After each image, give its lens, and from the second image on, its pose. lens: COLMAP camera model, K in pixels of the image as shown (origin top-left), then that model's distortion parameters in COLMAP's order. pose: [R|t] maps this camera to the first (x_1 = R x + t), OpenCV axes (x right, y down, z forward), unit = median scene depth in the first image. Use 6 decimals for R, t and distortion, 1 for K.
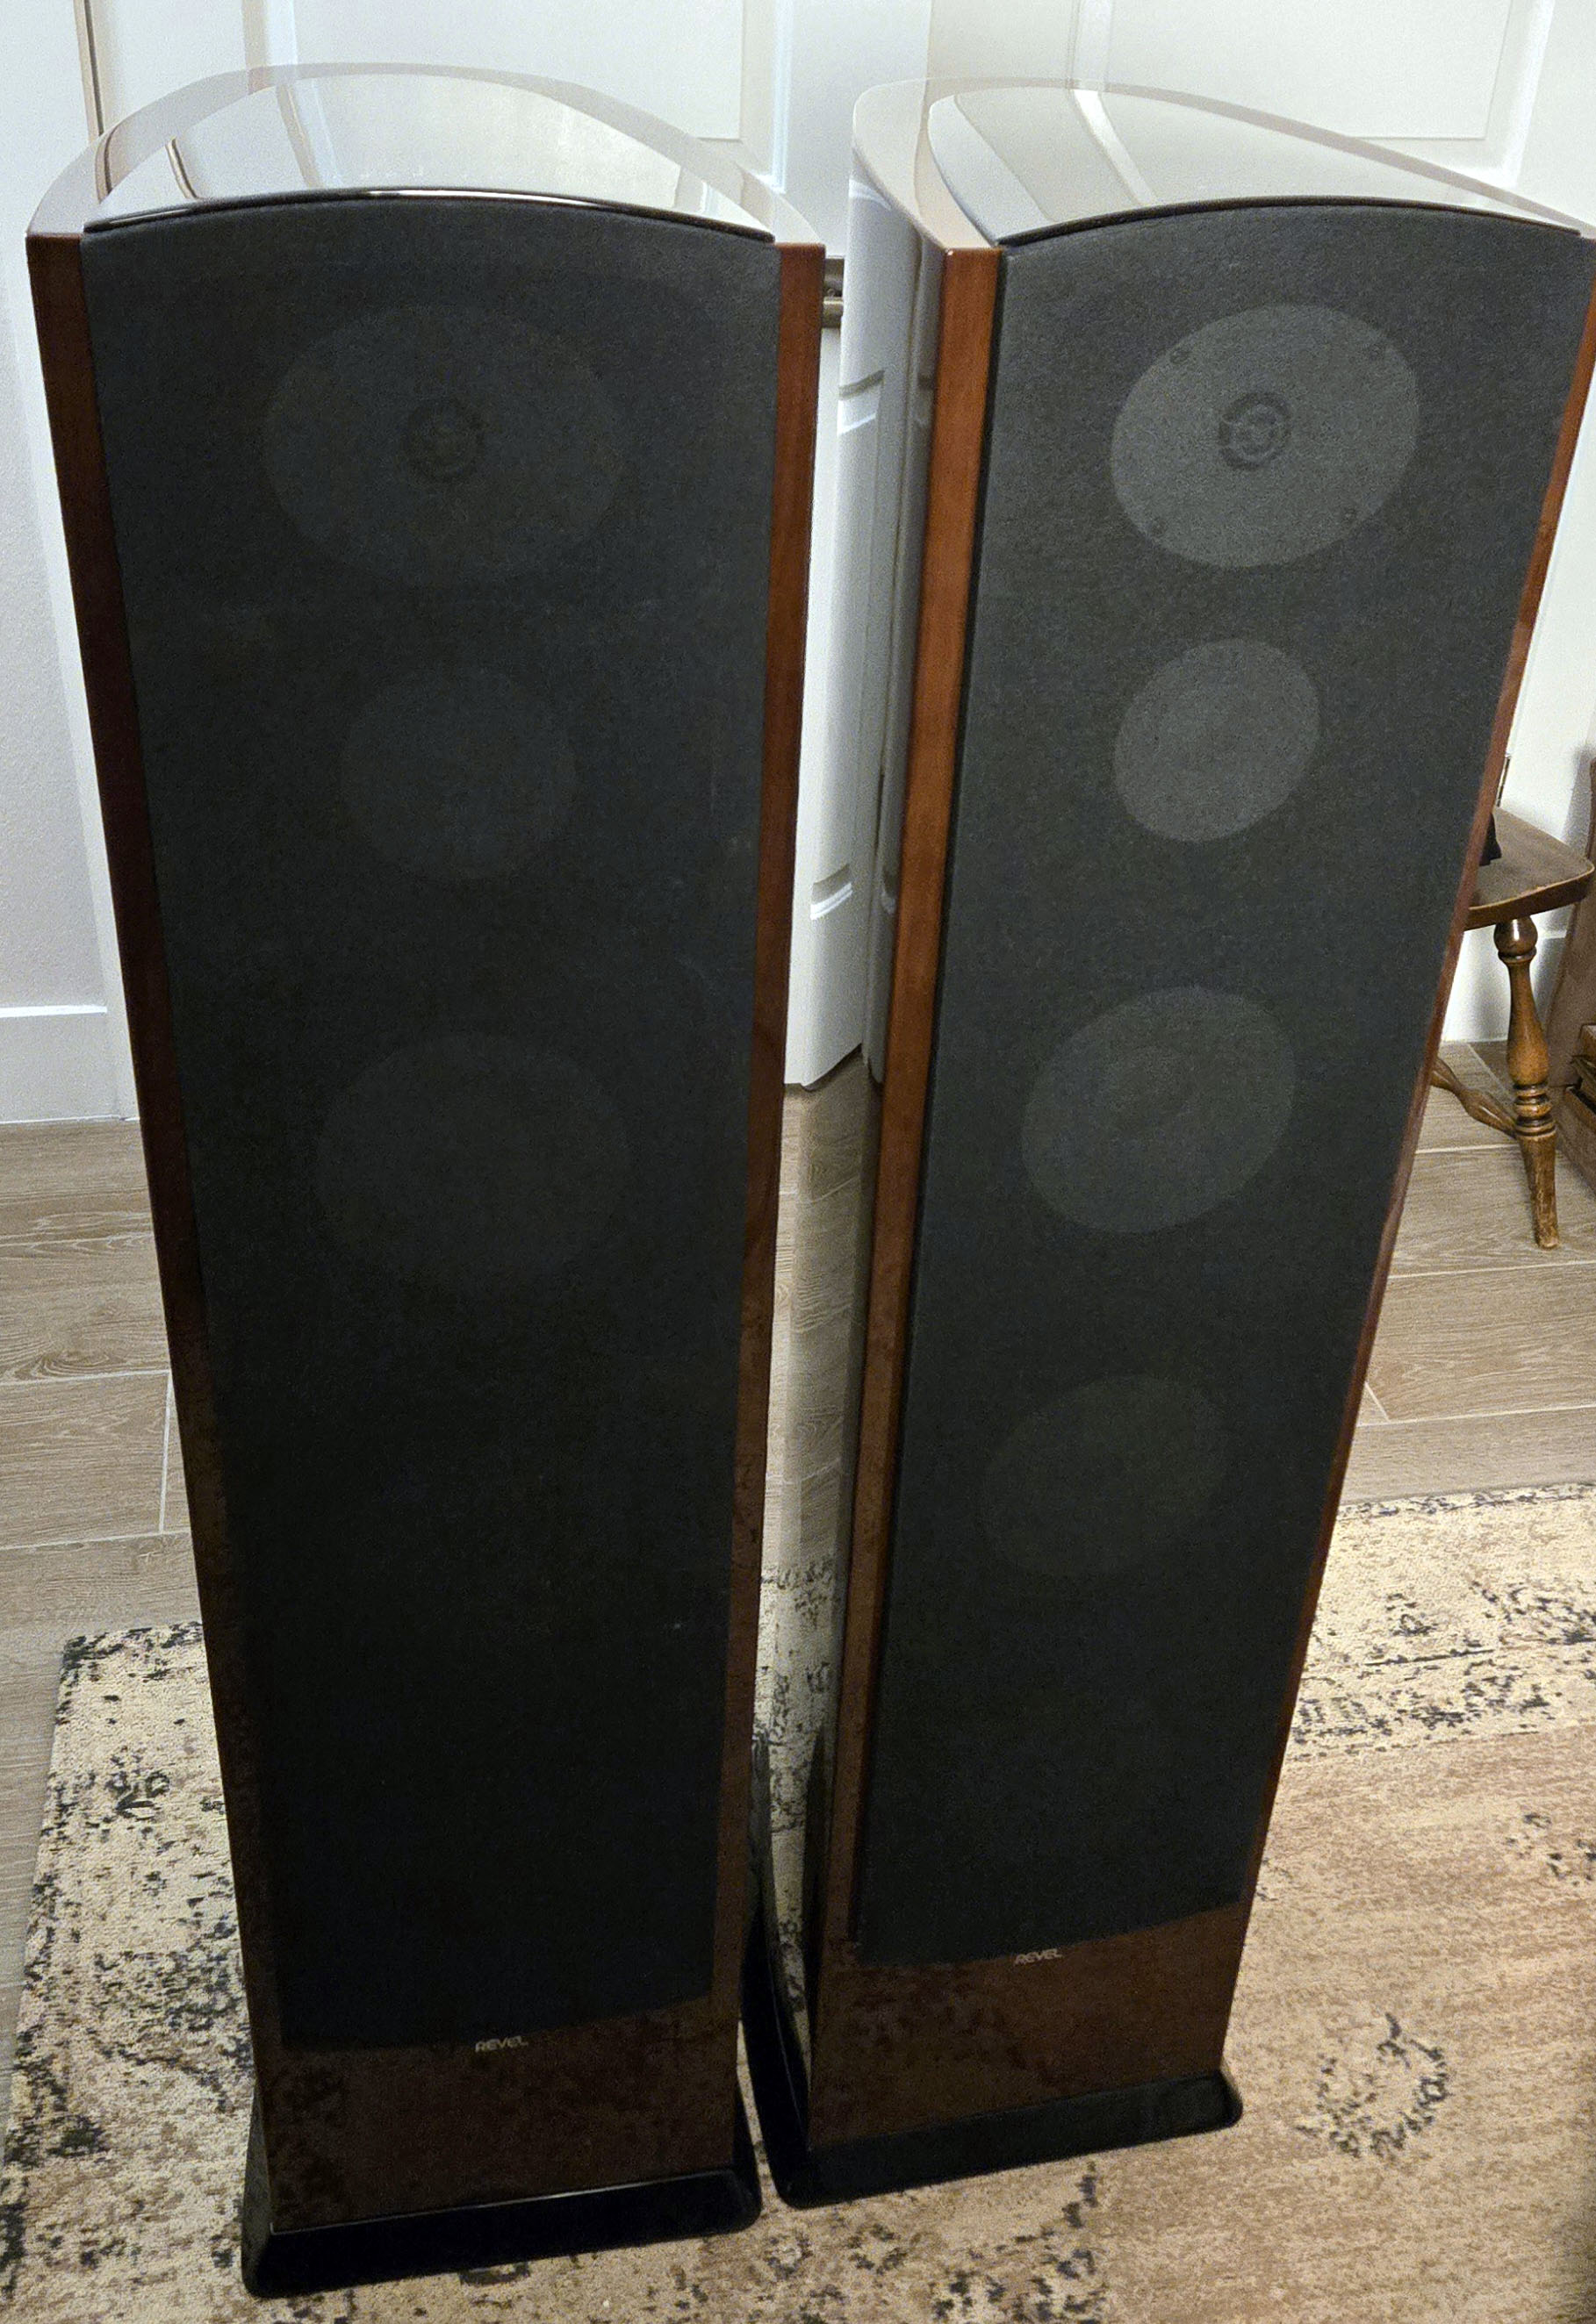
lens RADIAL K [[2368.5, 0, 784.7], [0, 2368.5, 1172.0], [0, 0, 1]] dist [0.076921, 0.000000]
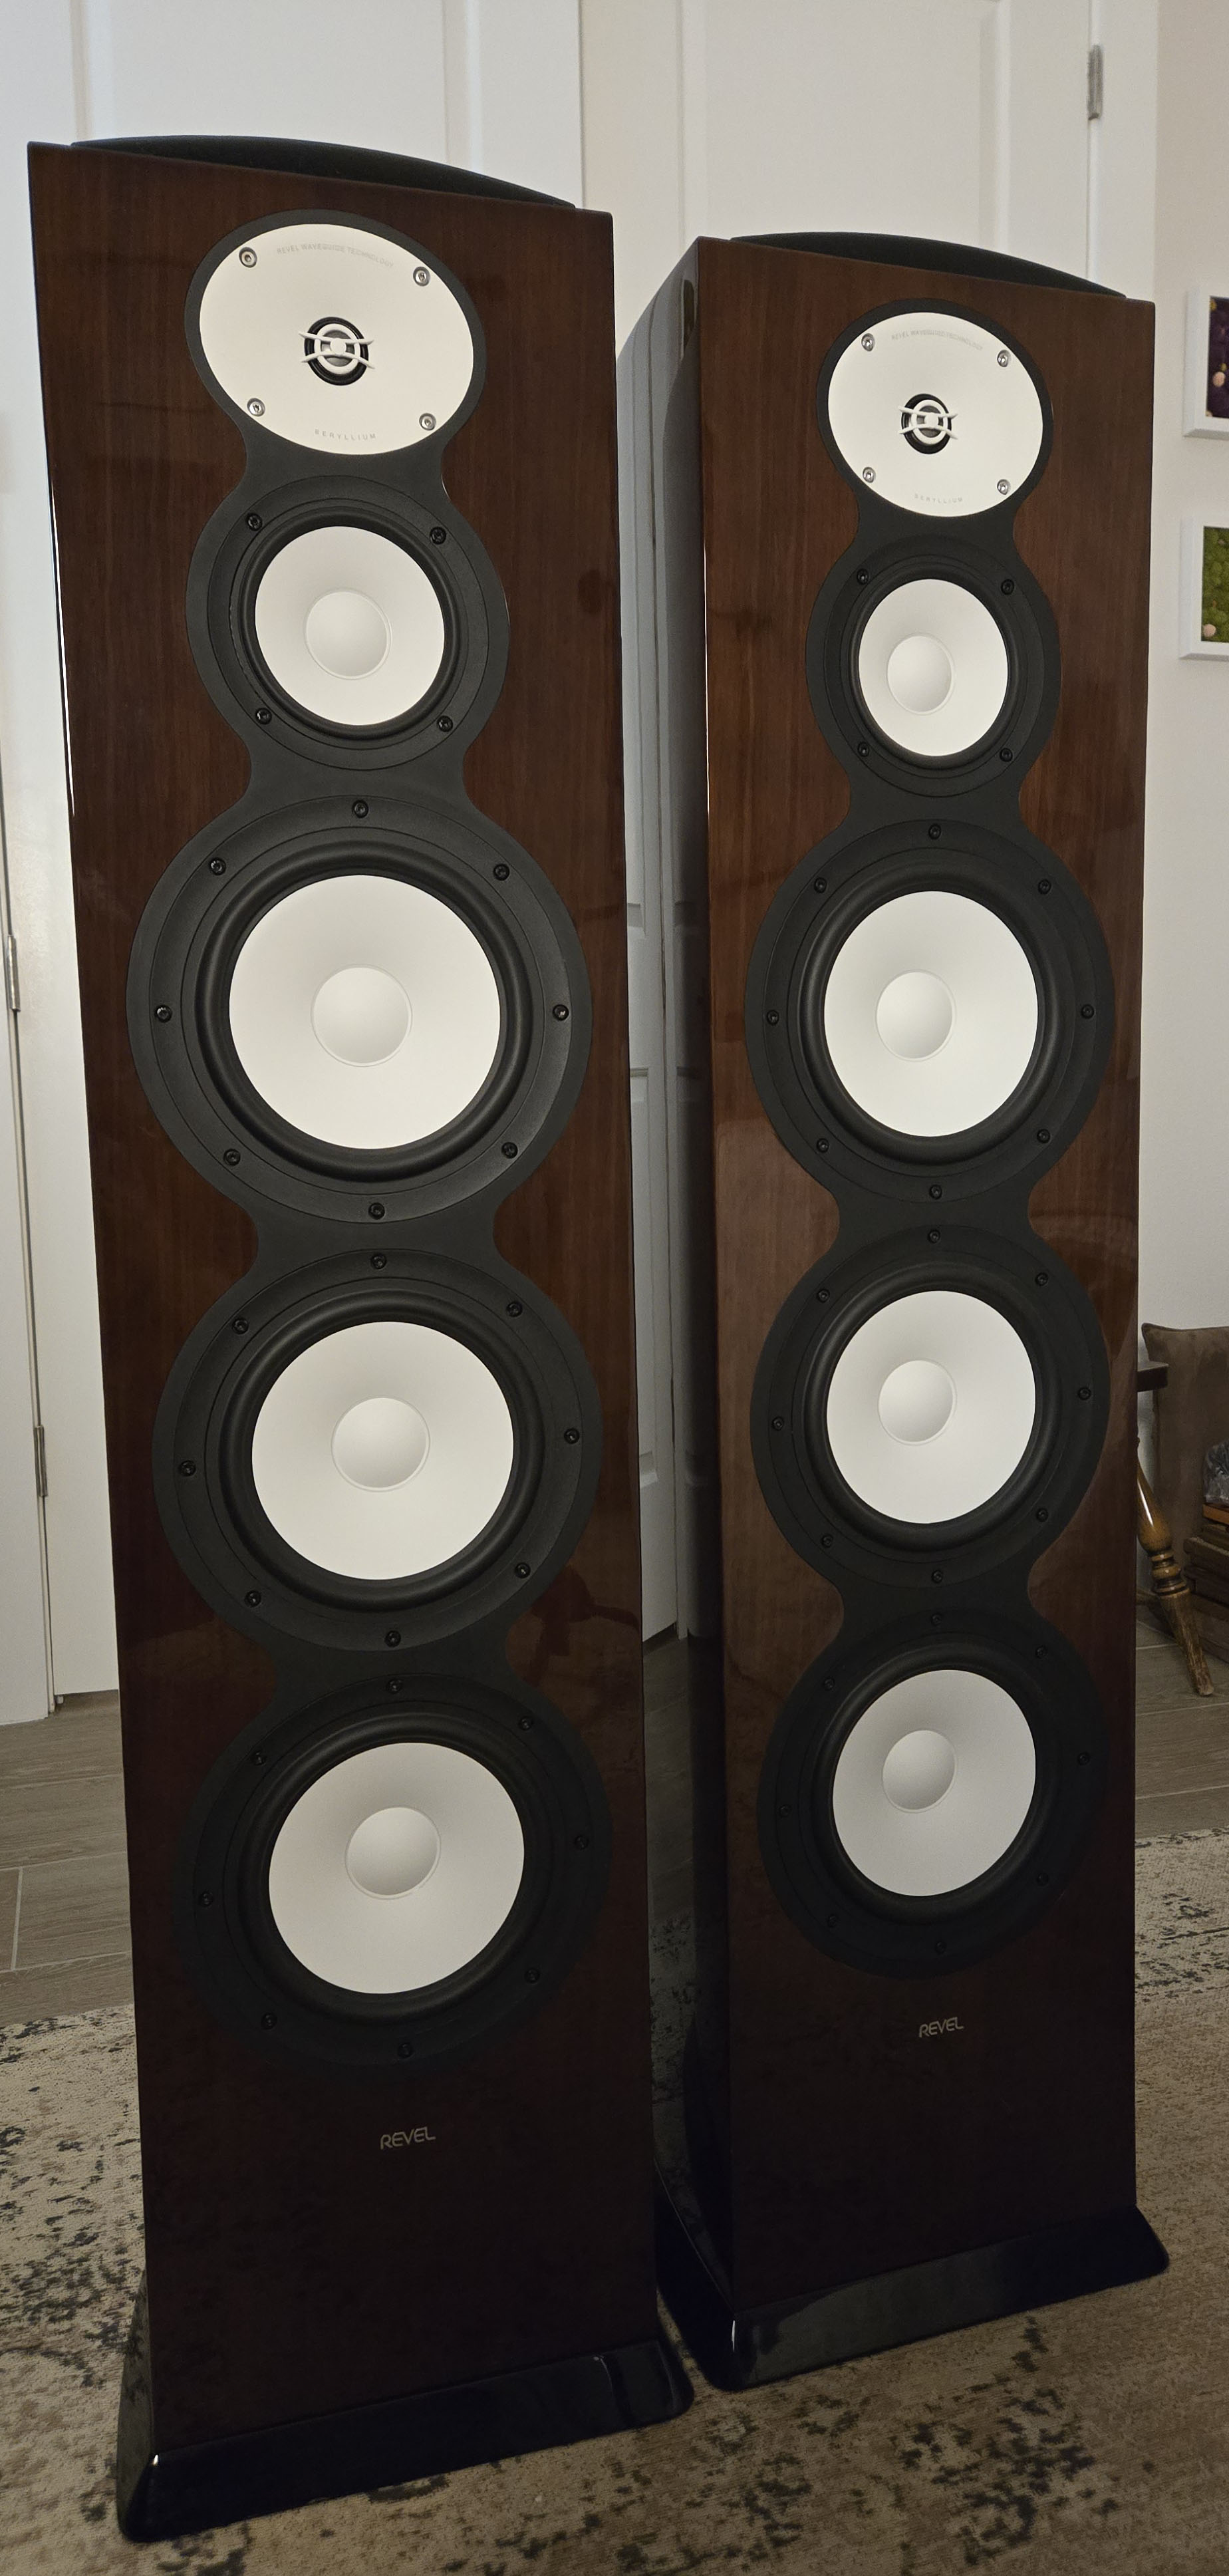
lens RADIAL K [[1810.6, 0, 626.5], [0, 1810.6, 1288.3], [0, 0, 1]] dist [0.040672, -0.009338]
pose [[0.991873, -0.076469, 0.101692, -0.073458], [0.113724, 0.891236, -0.439051, 0.358261], [-0.057058, 0.447047, 0.892689, 0.189774]]
